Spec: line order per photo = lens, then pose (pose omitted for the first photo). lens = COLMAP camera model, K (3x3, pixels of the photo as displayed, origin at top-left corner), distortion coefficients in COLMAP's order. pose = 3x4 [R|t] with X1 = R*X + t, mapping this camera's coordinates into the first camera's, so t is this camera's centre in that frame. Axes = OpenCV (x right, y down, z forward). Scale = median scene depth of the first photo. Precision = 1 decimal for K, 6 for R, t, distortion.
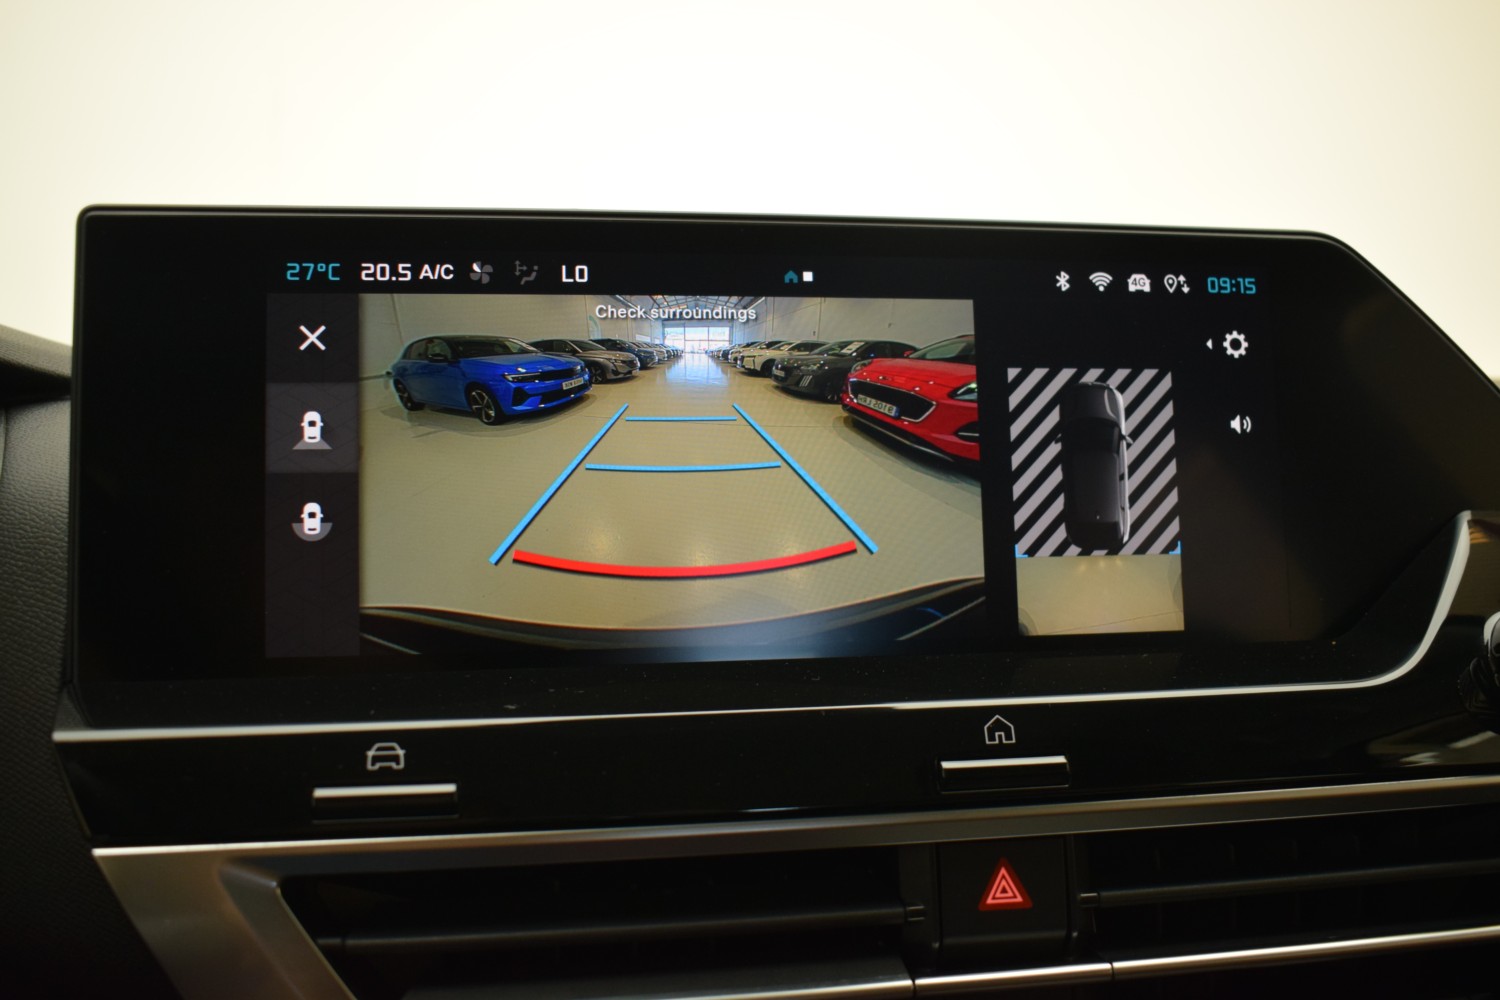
lens RADIAL K [[1410.1, 0, 750.0], [0, 1410.1, 500.0], [0, 0, 1]] dist [-0.080986, 0.002238]
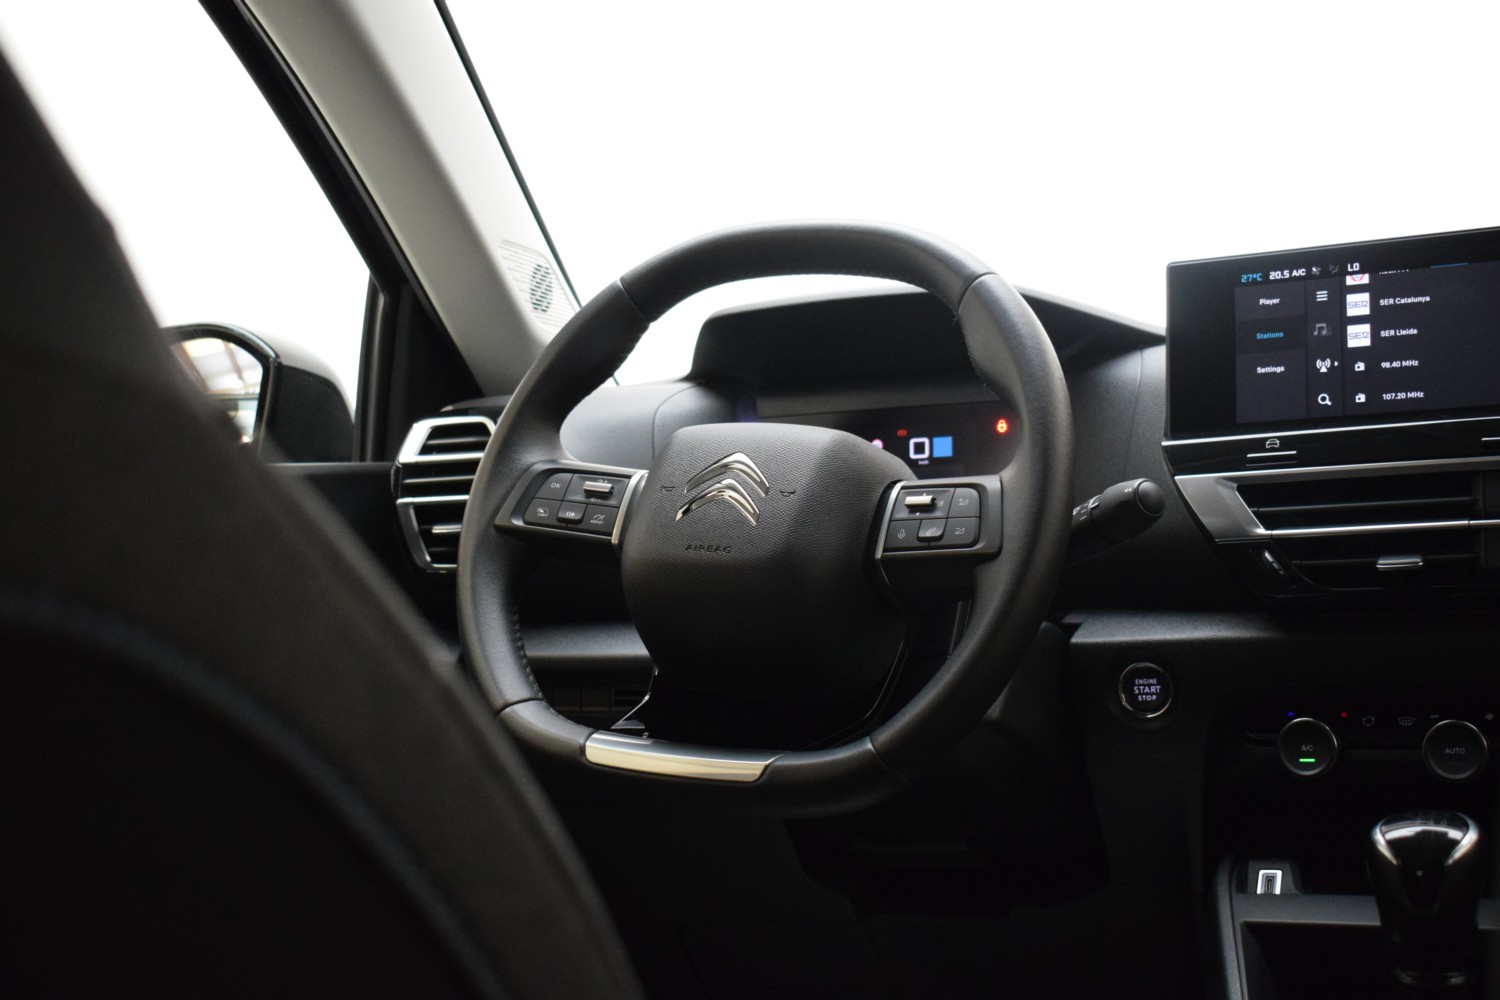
lens RADIAL K [[2022.1, 0, 753.1], [0, 2022.1, 493.6], [0, 0, 1]] dist [-0.050941, 0.037131]
pose [[0.788417, -0.053431, -0.612816, 1.250825], [0.003616, 0.996606, -0.082240, 0.550294], [0.615130, 0.062623, 0.785935, -2.532747]]
